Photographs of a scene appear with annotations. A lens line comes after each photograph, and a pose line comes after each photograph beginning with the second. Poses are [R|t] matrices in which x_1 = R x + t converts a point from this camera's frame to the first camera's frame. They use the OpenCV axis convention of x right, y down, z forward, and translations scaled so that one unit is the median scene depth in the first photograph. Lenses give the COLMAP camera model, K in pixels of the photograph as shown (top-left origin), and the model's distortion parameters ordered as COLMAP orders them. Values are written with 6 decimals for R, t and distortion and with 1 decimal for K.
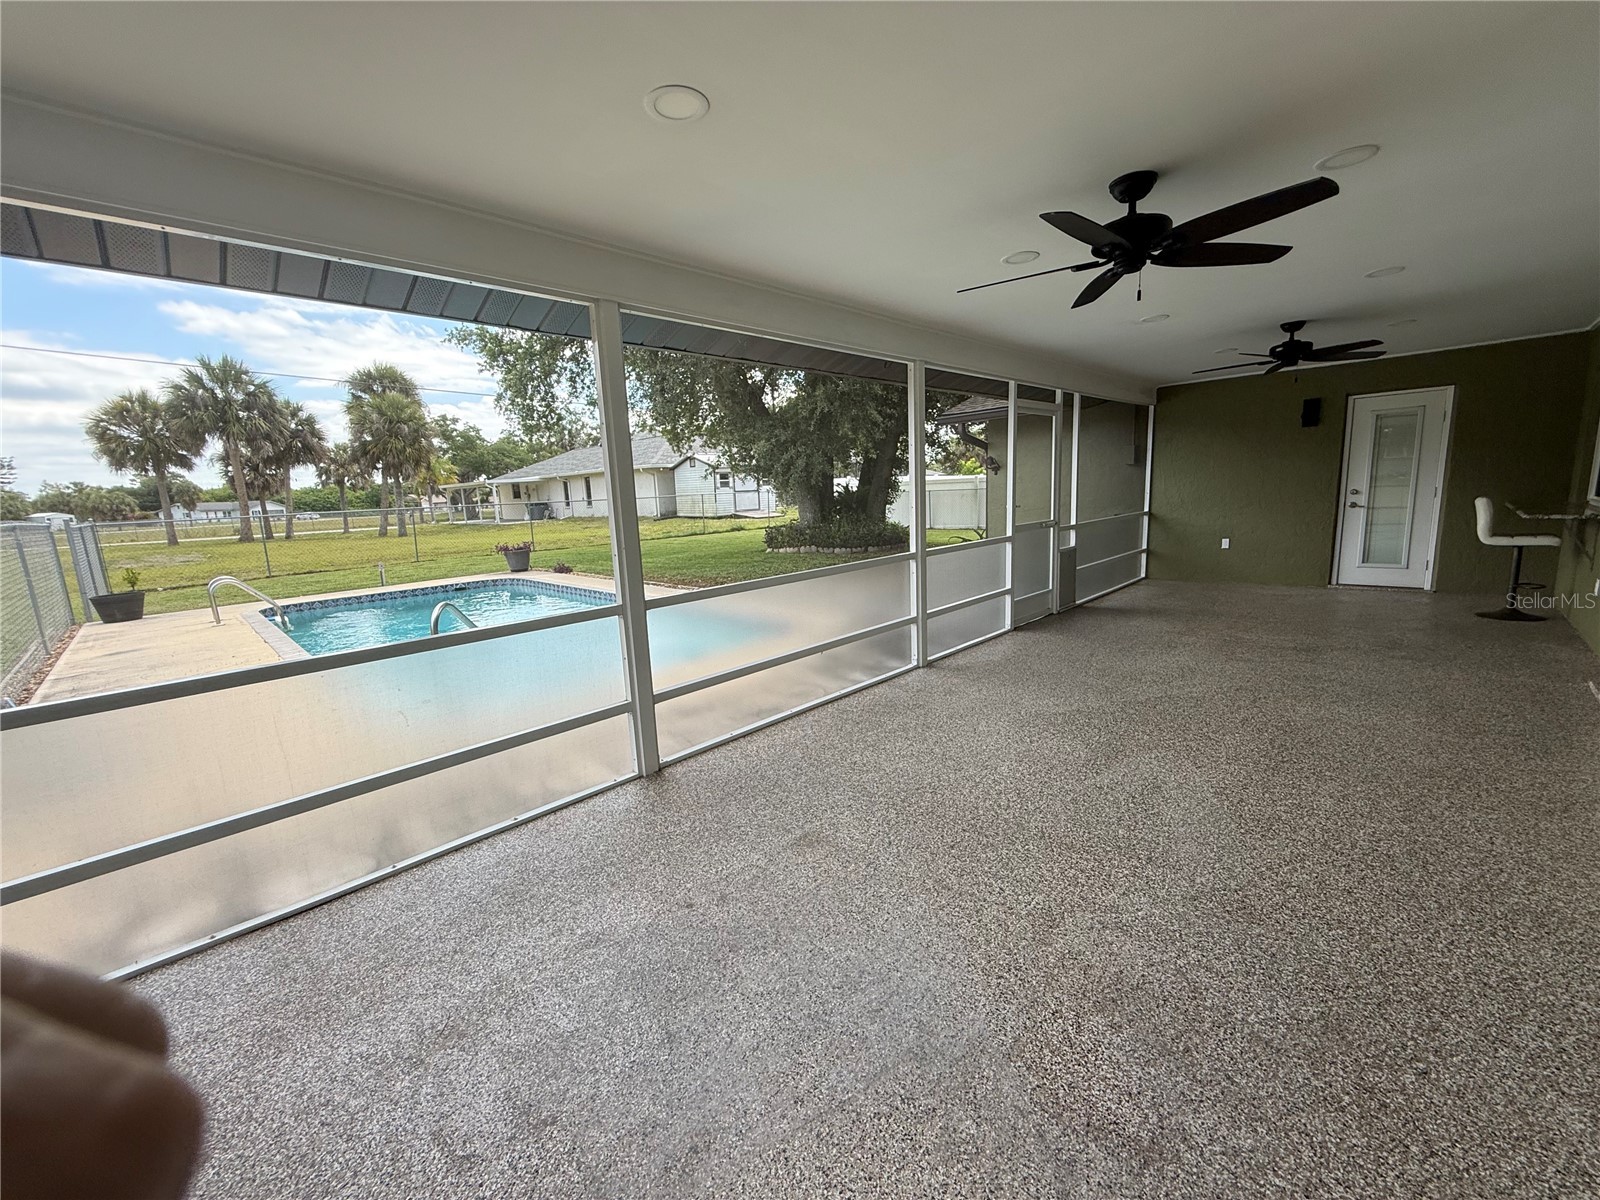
lens RADIAL K [[640.1, 0, 800.0], [0, 640.1, 598.7], [0, 0, 1]] dist [-0.000908, -0.000155]
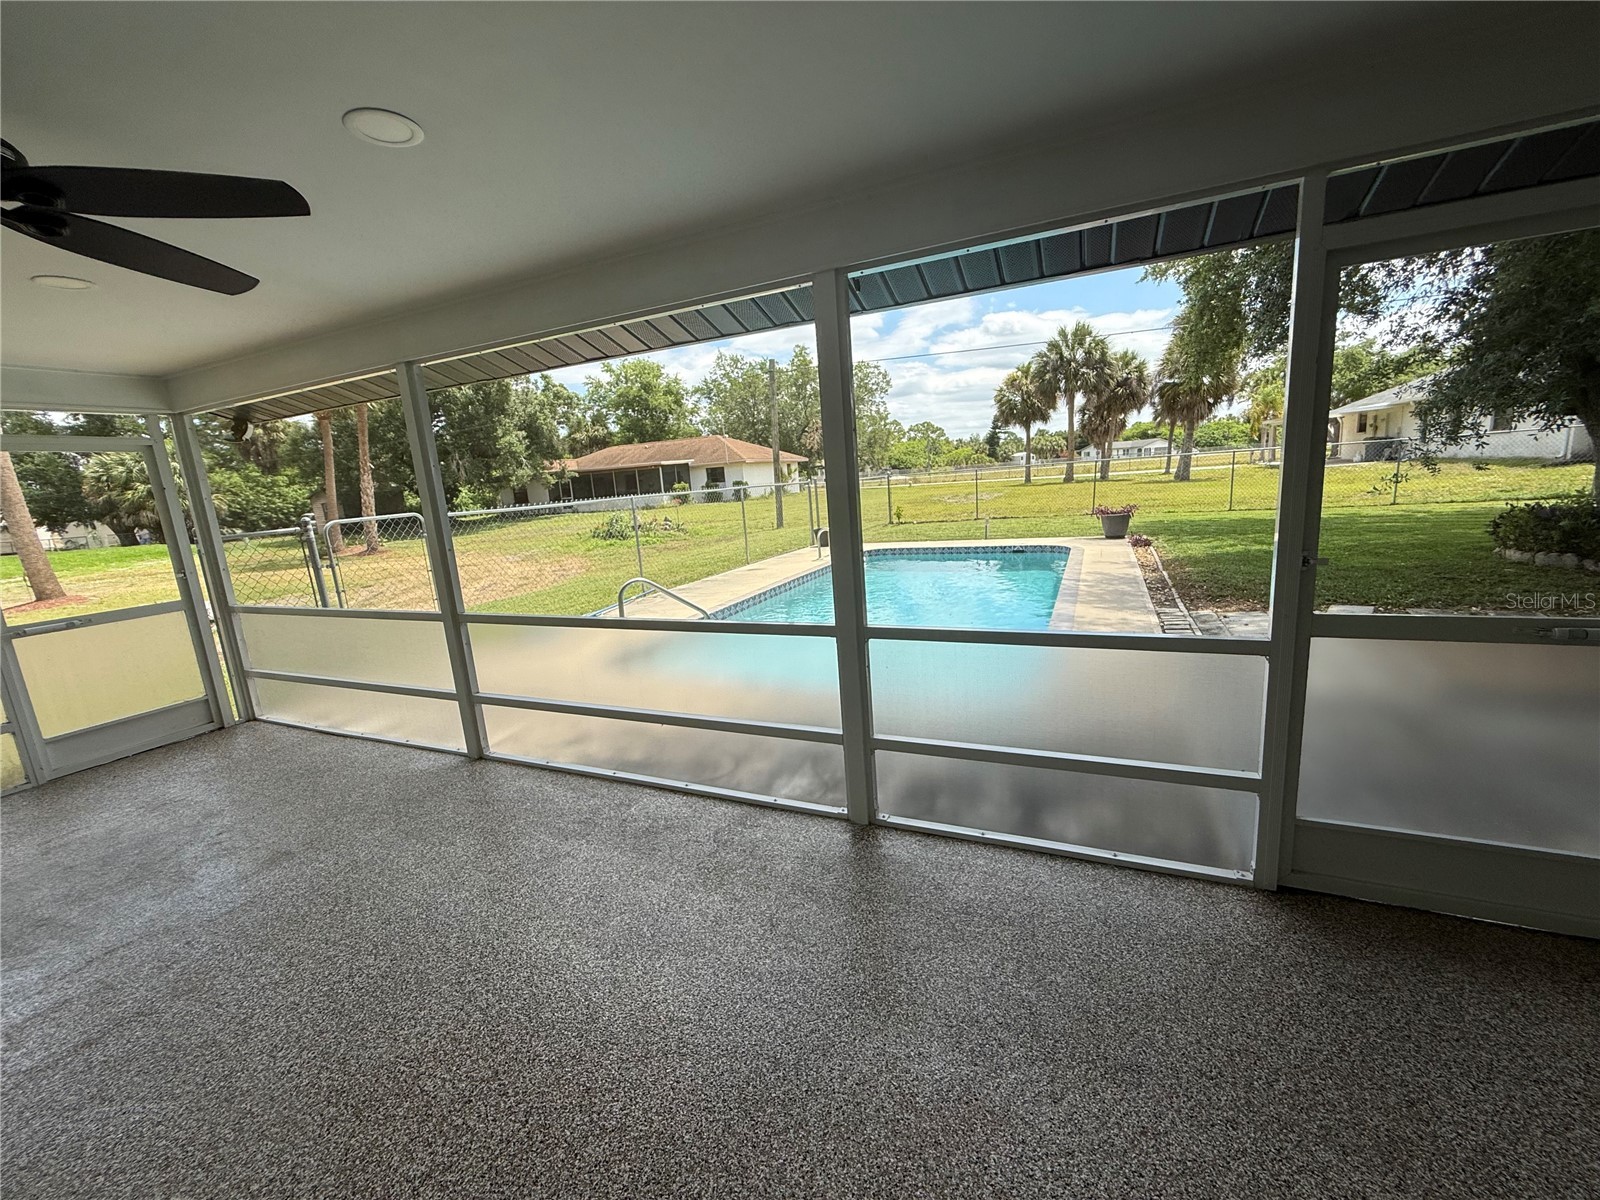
lens RADIAL K [[640.1, 0, 801.6], [0, 640.1, 600.7], [0, 0, 1]] dist [-0.000908, -0.000155]
pose [[0.348116, 0.198501, -0.916195, 0.487108], [-0.101601, 0.979557, 0.173625, -0.134546], [0.931930, 0.032644, 0.361167, 0.549788]]
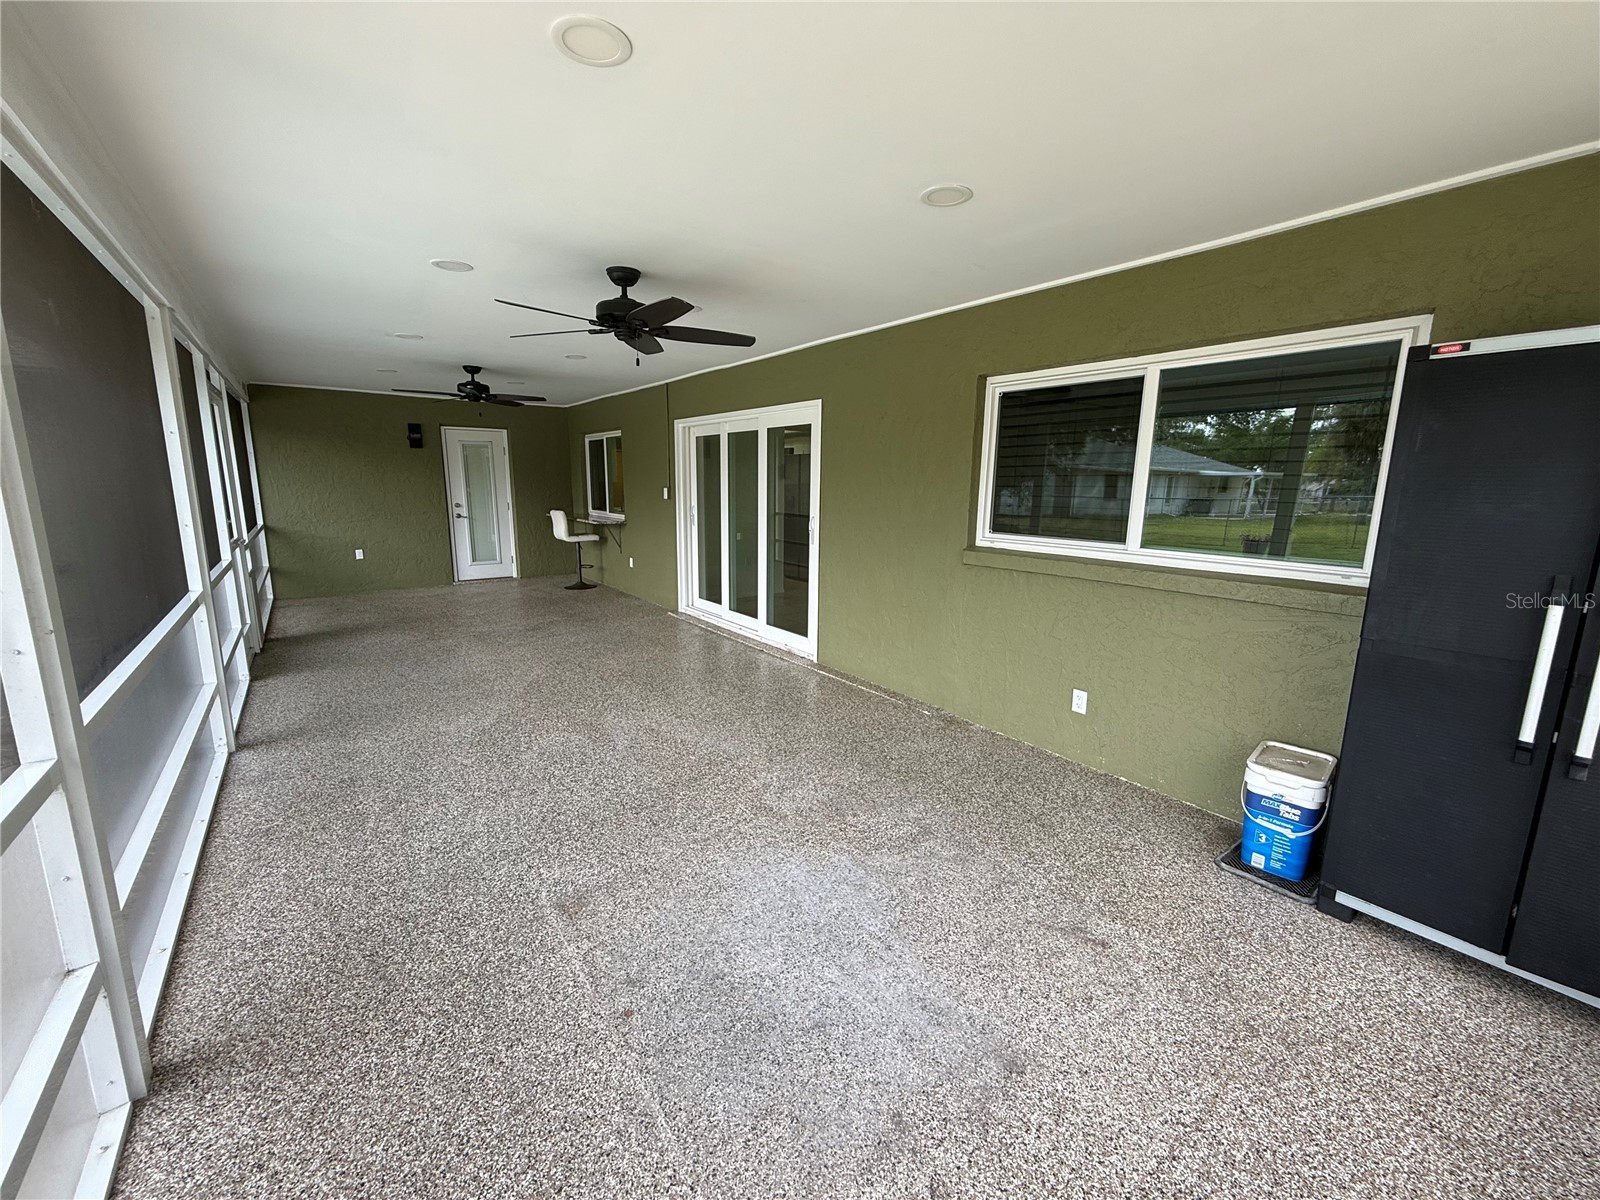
lens RADIAL K [[640.1, 0, 802.1], [0, 640.1, 597.4], [0, 0, 1]] dist [-0.000908, -0.000155]
pose [[0.140945, -0.132225, 0.981148, -0.288104], [0.146777, 0.982880, 0.111373, -0.034451], [-0.979077, 0.128312, 0.157940, 0.191017]]
